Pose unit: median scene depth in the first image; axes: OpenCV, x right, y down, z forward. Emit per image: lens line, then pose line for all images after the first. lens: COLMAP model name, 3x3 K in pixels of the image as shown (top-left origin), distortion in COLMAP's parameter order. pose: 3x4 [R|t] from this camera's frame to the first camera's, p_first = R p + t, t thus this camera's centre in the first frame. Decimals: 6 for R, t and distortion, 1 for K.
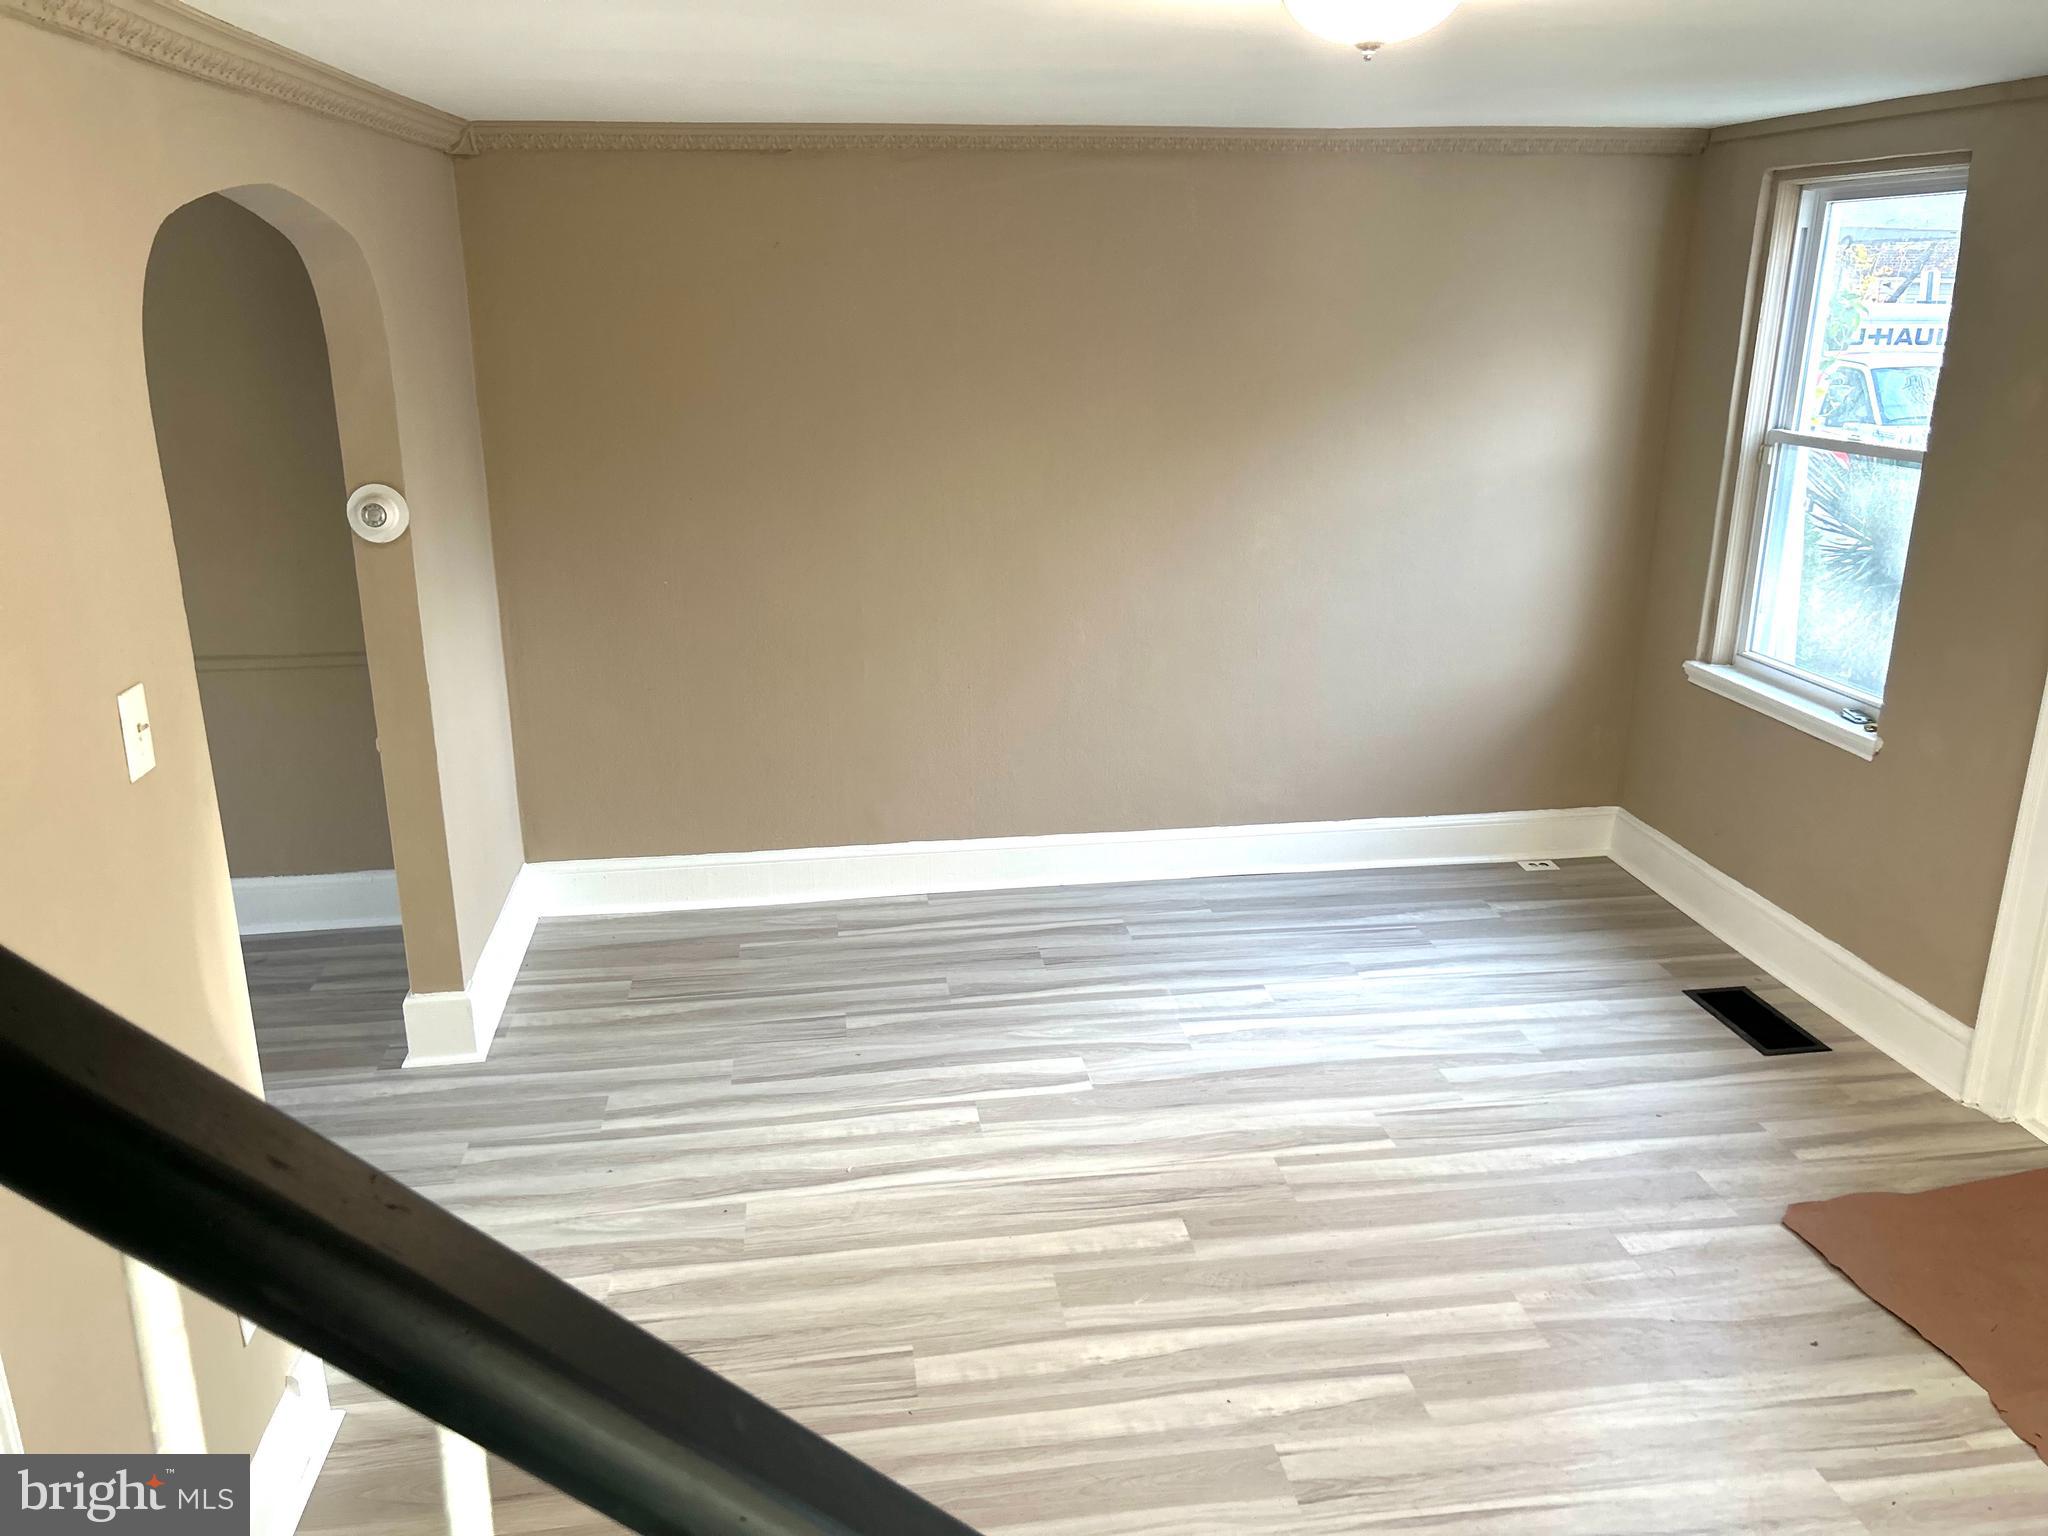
lens RADIAL K [[1539.4, 0, 1022.8], [0, 1539.4, 770.4], [0, 0, 1]] dist [0.054548, -0.066568]
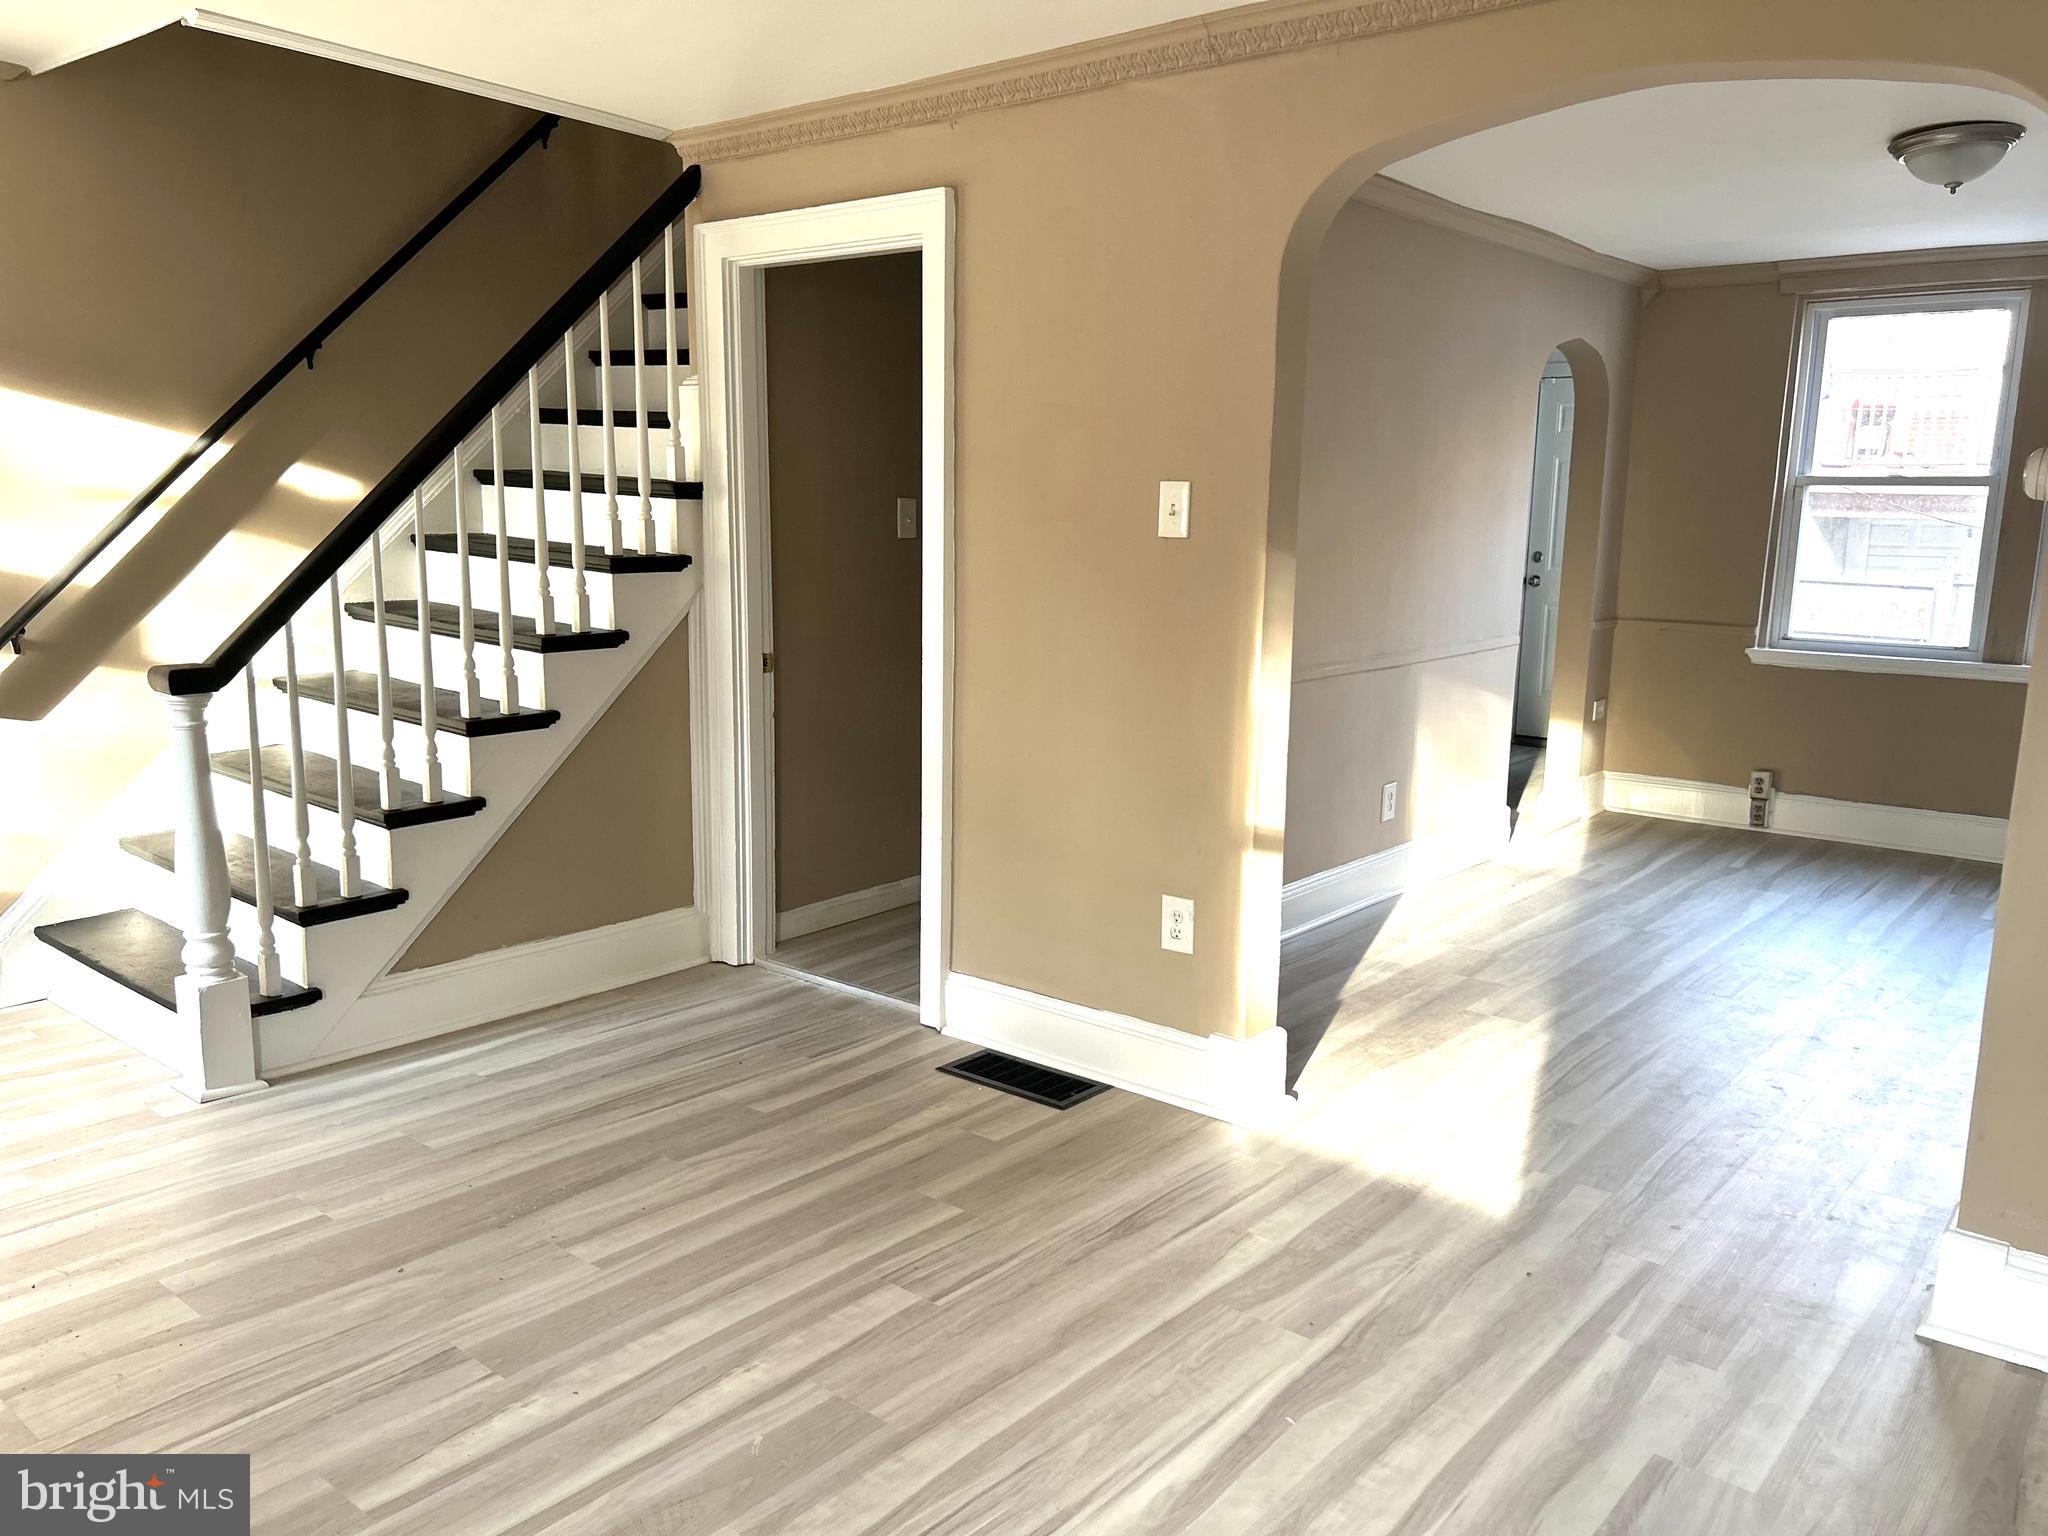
lens RADIAL K [[1533.0, 0, 1034.0], [0, 1533.0, 772.9], [0, 0, 1]] dist [0.034430, -0.008051]
pose [[-0.736167, 0.109402, -0.667900, 0.448809], [-0.216140, 0.897170, 0.385189, -0.259406], [0.641360, 0.427923, -0.636820, 1.468815]]
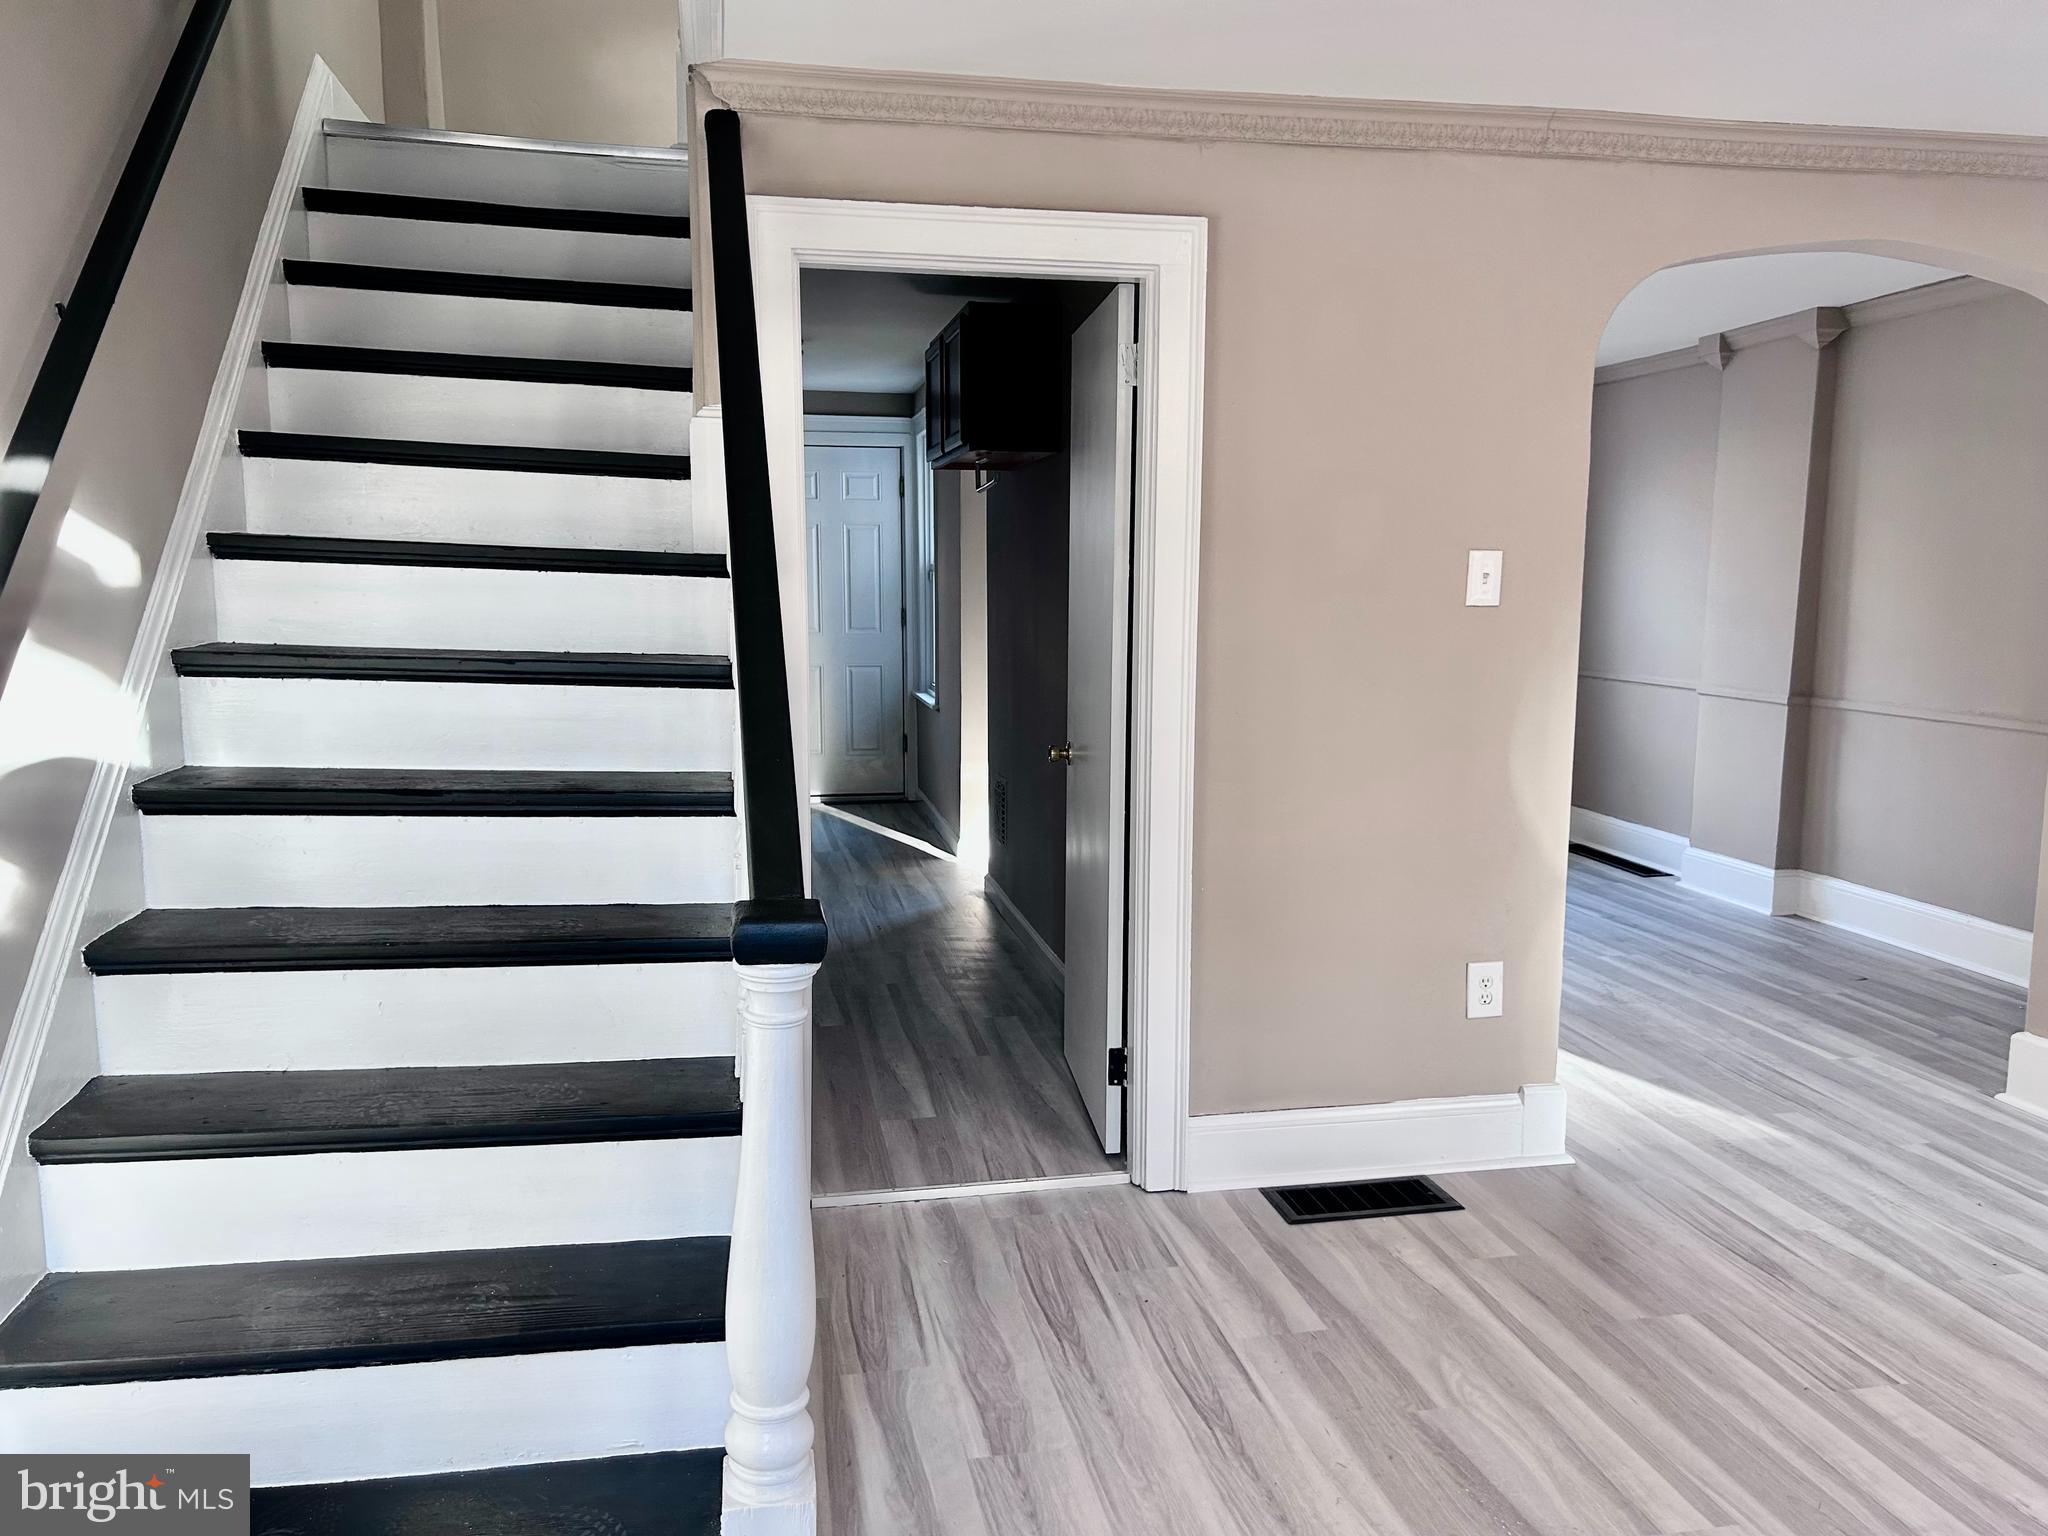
lens RADIAL K [[1539.4, 0, 1022.8], [0, 1539.4, 770.4], [0, 0, 1]] dist [0.054548, -0.066568]
pose [[0.046510, 0.130035, -0.990418, 0.740192], [-0.302055, 0.946907, 0.110138, 0.094169], [0.952155, 0.294039, 0.083319, 0.340464]]
